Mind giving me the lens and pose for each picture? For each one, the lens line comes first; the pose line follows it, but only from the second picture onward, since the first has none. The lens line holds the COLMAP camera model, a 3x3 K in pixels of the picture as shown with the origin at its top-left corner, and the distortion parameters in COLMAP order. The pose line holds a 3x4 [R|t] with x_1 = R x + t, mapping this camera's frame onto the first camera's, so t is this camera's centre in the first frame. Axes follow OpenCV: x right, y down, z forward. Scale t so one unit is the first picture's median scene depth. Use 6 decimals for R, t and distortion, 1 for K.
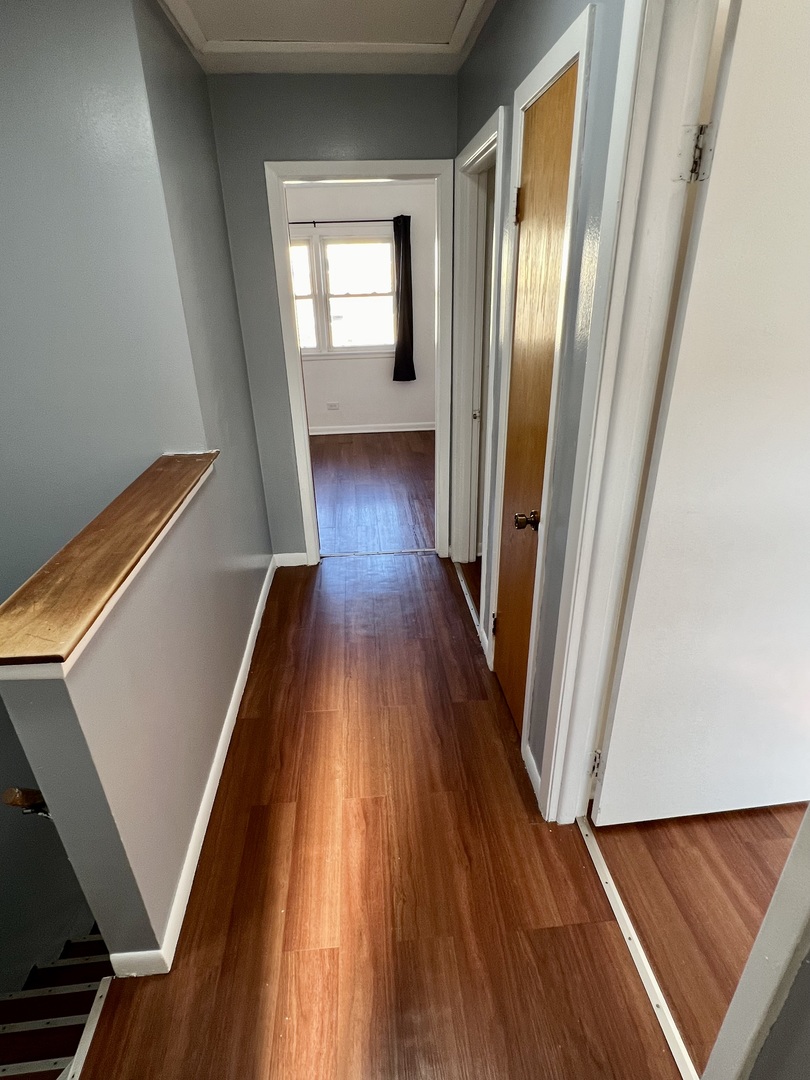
lens RADIAL K [[548.8, 0, 407.1], [0, 548.8, 535.2], [0, 0, 1]] dist [-0.001329, -0.000380]
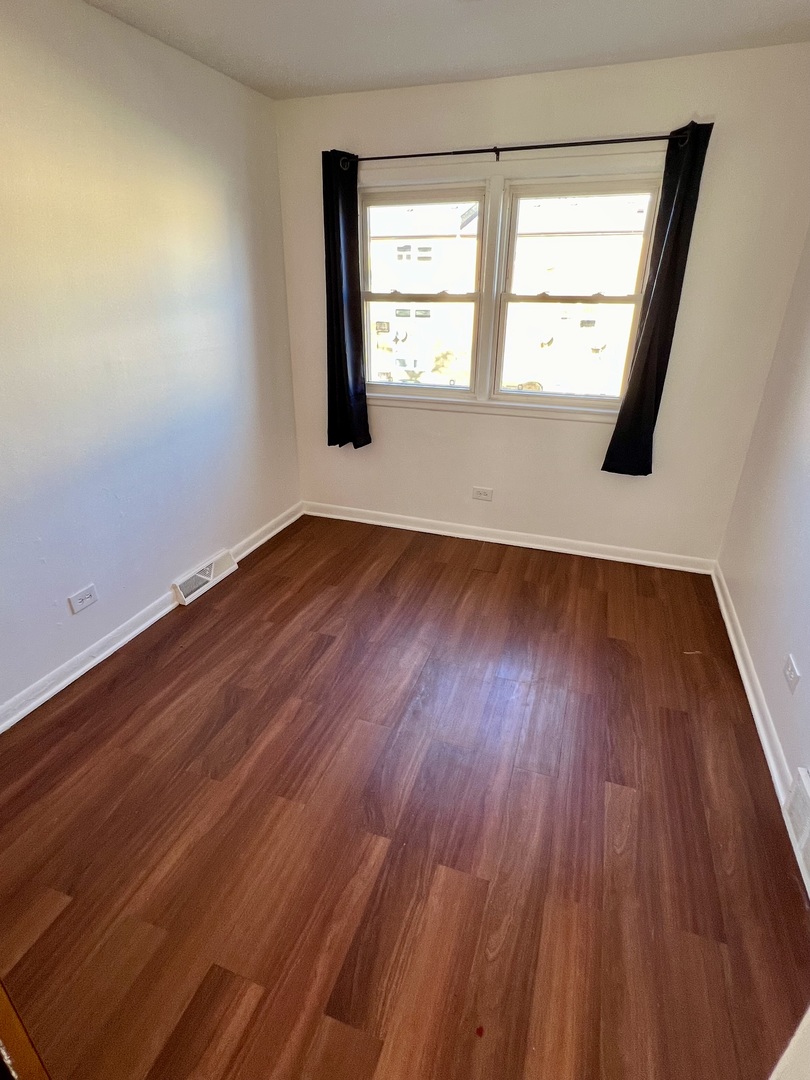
lens RADIAL K [[548.8, 0, 403.6], [0, 548.8, 540.0], [0, 0, 1]] dist [-0.001329, -0.000380]
pose [[0.905575, 0.200669, -0.373720, 0.012032], [-0.198382, 0.979090, 0.045014, -0.210999], [0.374938, 0.033376, 0.926449, 0.478436]]
